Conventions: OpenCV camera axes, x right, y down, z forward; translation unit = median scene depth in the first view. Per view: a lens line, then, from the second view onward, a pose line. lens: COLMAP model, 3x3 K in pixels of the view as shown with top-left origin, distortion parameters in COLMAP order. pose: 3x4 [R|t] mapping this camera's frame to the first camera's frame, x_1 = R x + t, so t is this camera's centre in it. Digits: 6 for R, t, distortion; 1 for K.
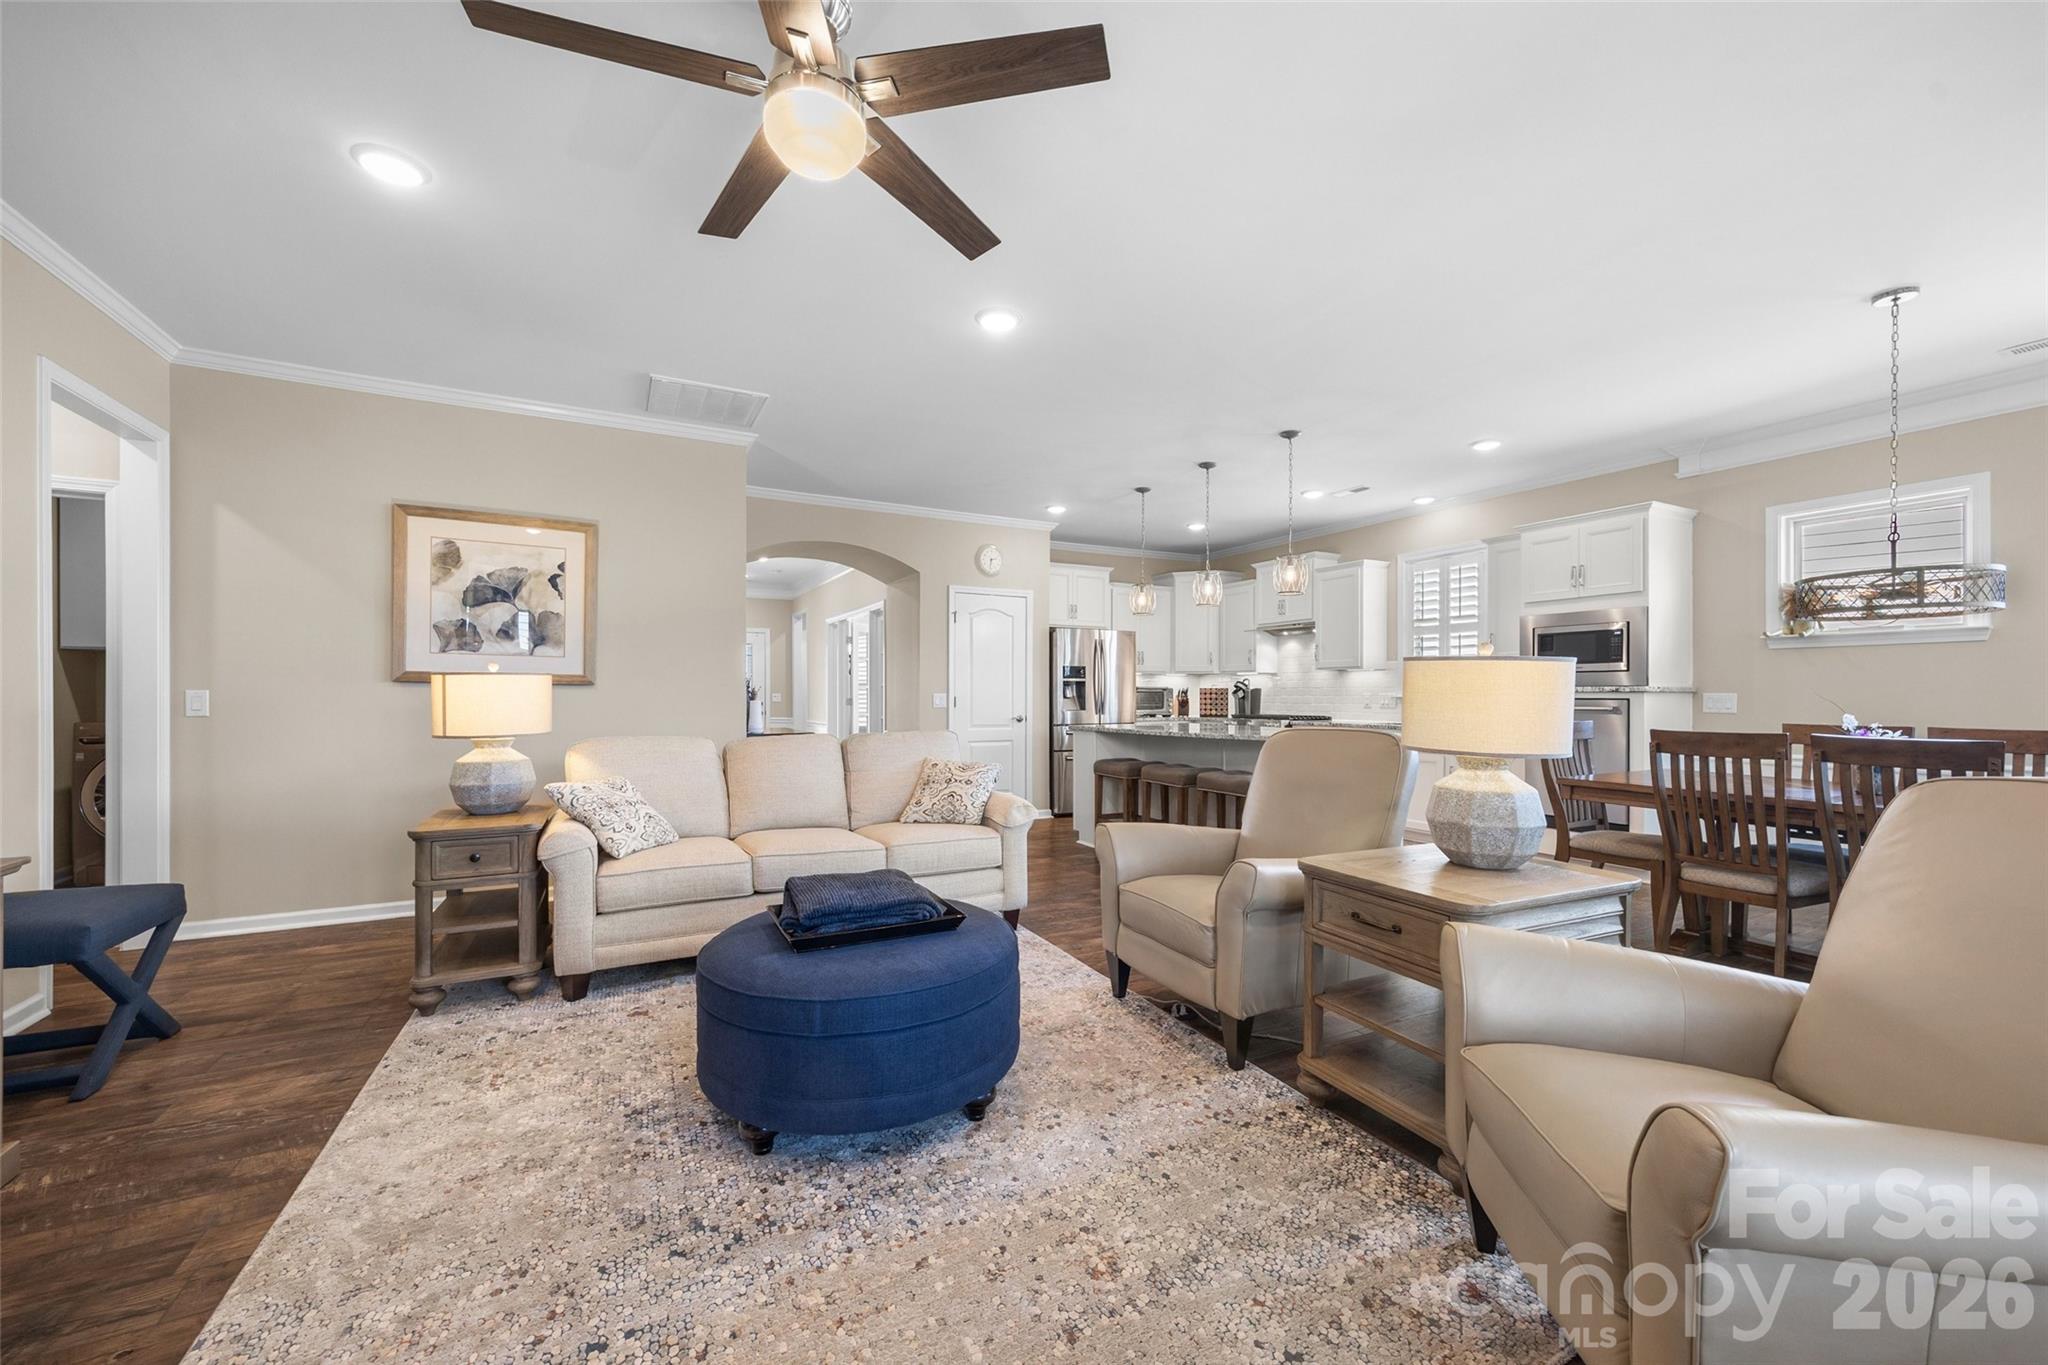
lens RADIAL K [[788.2, 0, 1038.2], [0, 788.2, 697.3], [0, 0, 1]] dist [0.003666, 0.000572]
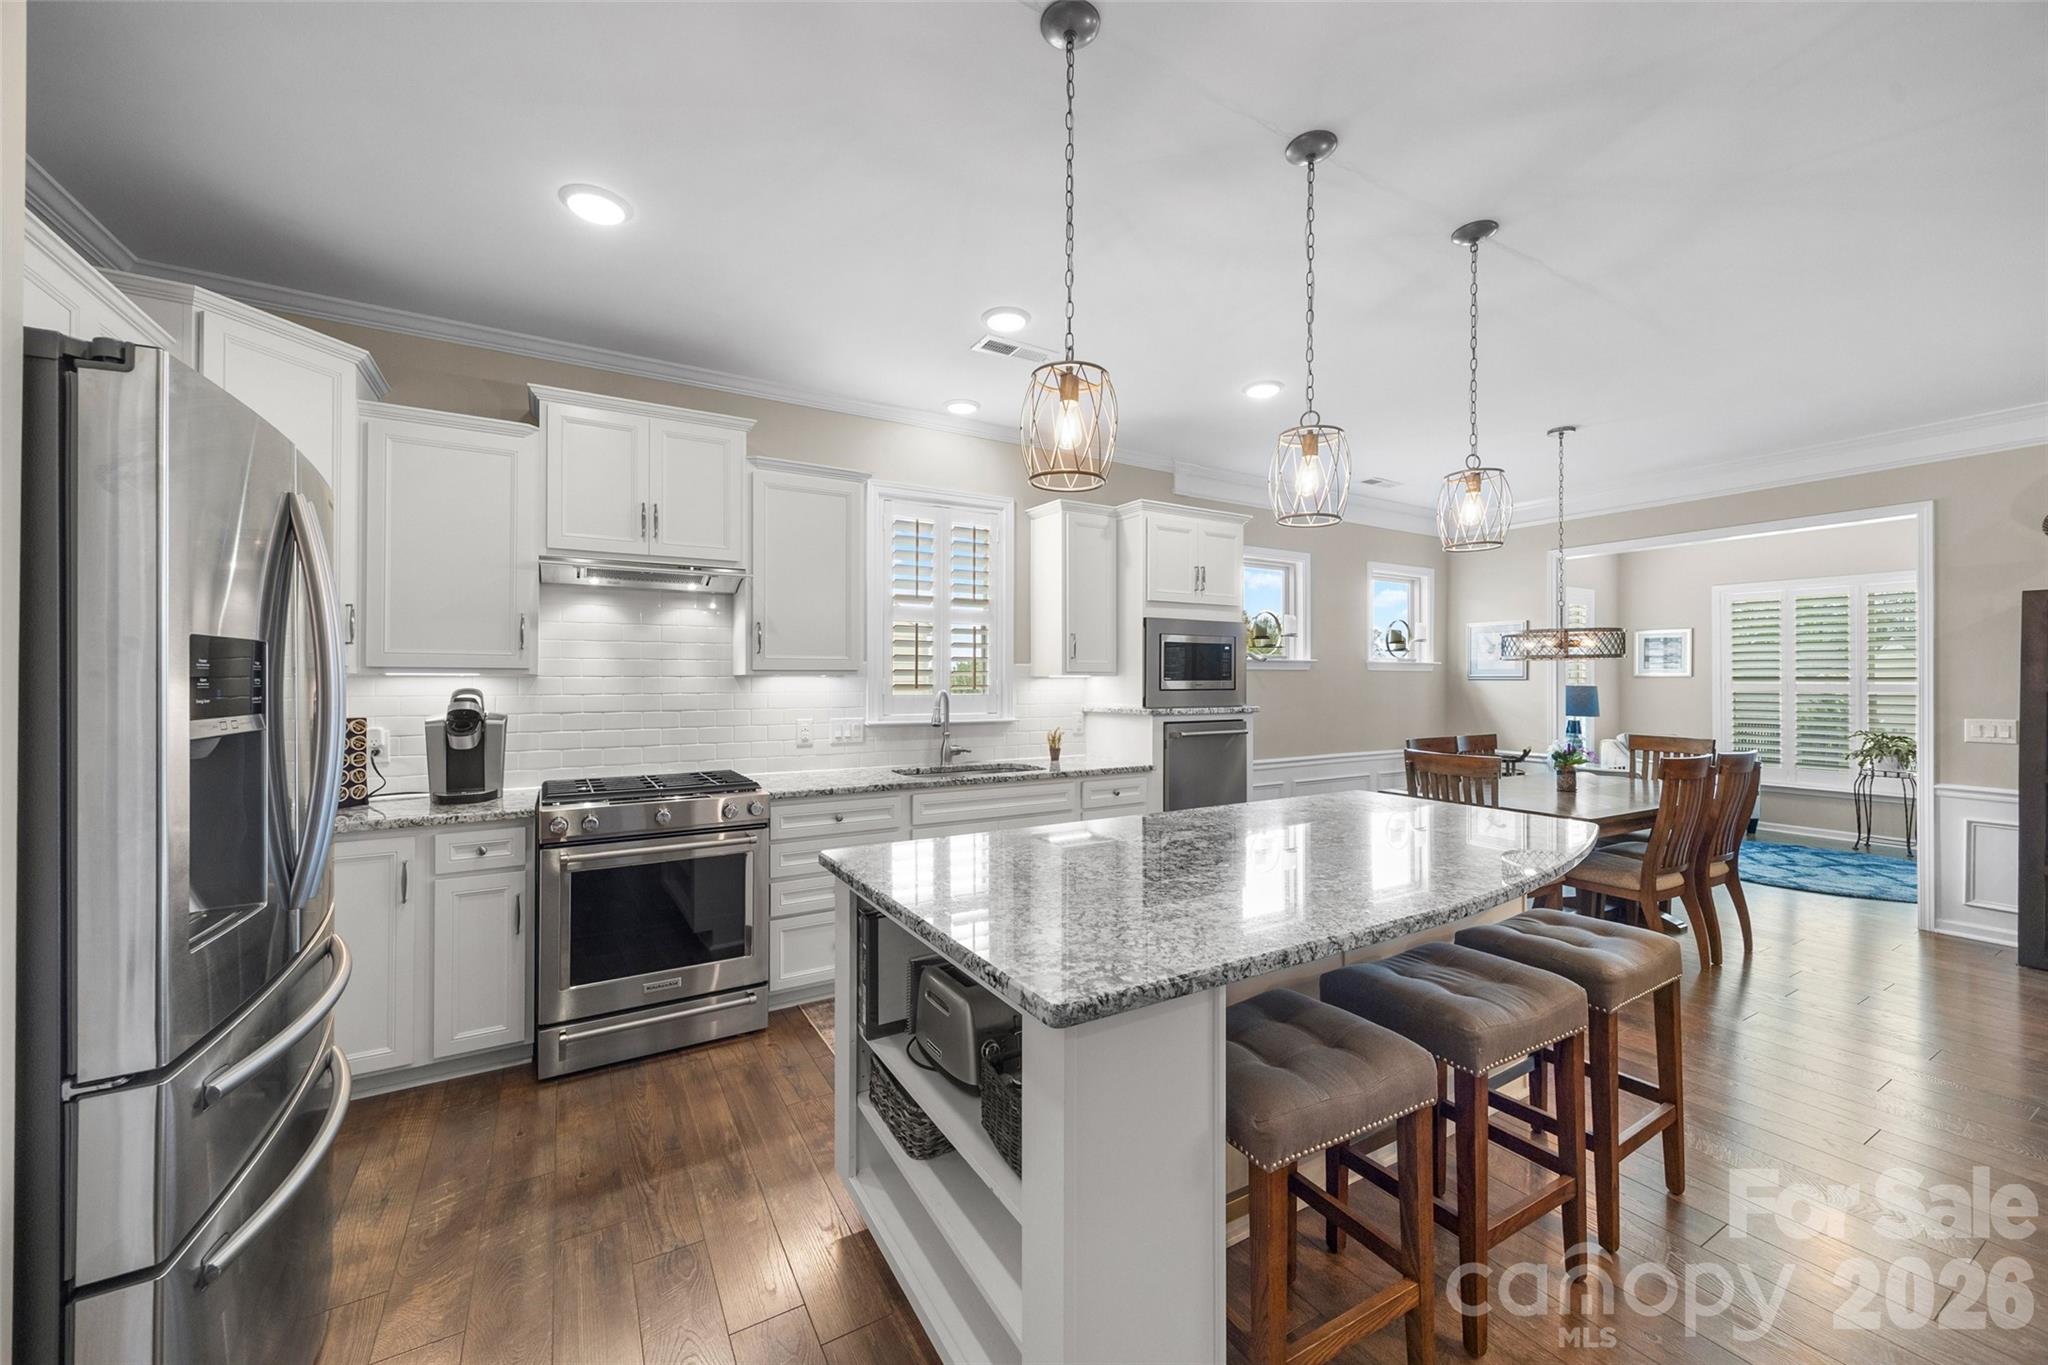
lens RADIAL K [[779.4, 0, 1011.8], [0, 779.4, 676.1], [0, 0, 1]] dist [0.000412, 0.000064]
pose [[-0.028898, 0.005096, 0.999569, -0.168057], [0.004645, 0.999977, -0.004963, -0.046078], [-0.999572, 0.004499, -0.028921, 1.293055]]
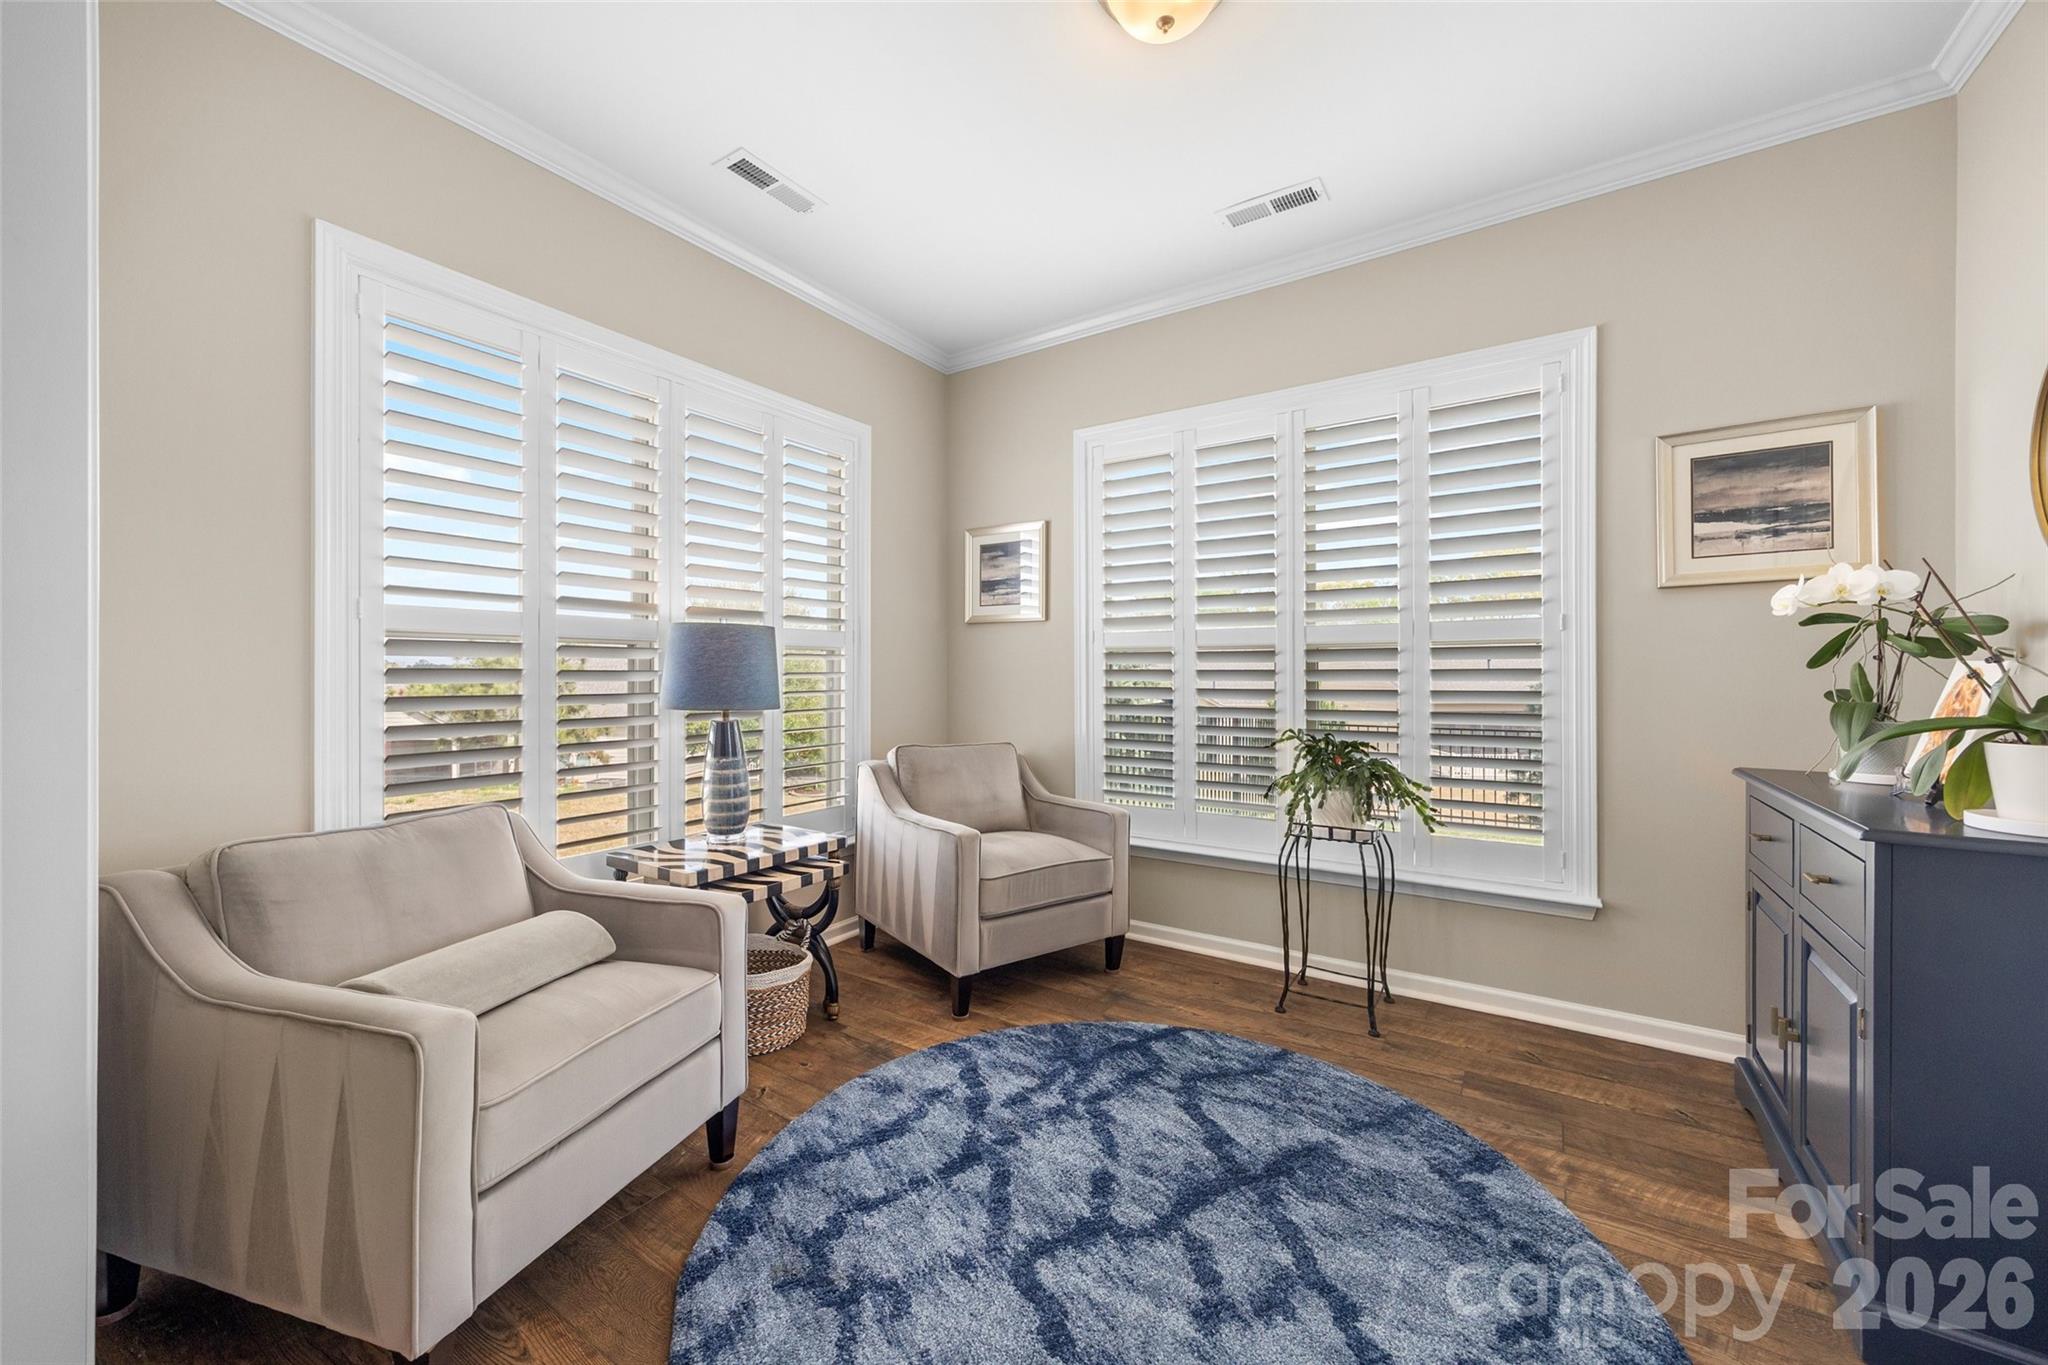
lens RADIAL K [[788.2, 0, 1005.6], [0, 788.2, 683.6], [0, 0, 1]] dist [0.003666, 0.000572]
pose [[-0.450595, -0.013358, 0.892629, 0.680972], [0.005506, 0.999827, 0.017742, 0.000242], [-0.892712, 0.012909, -0.450443, 0.275473]]
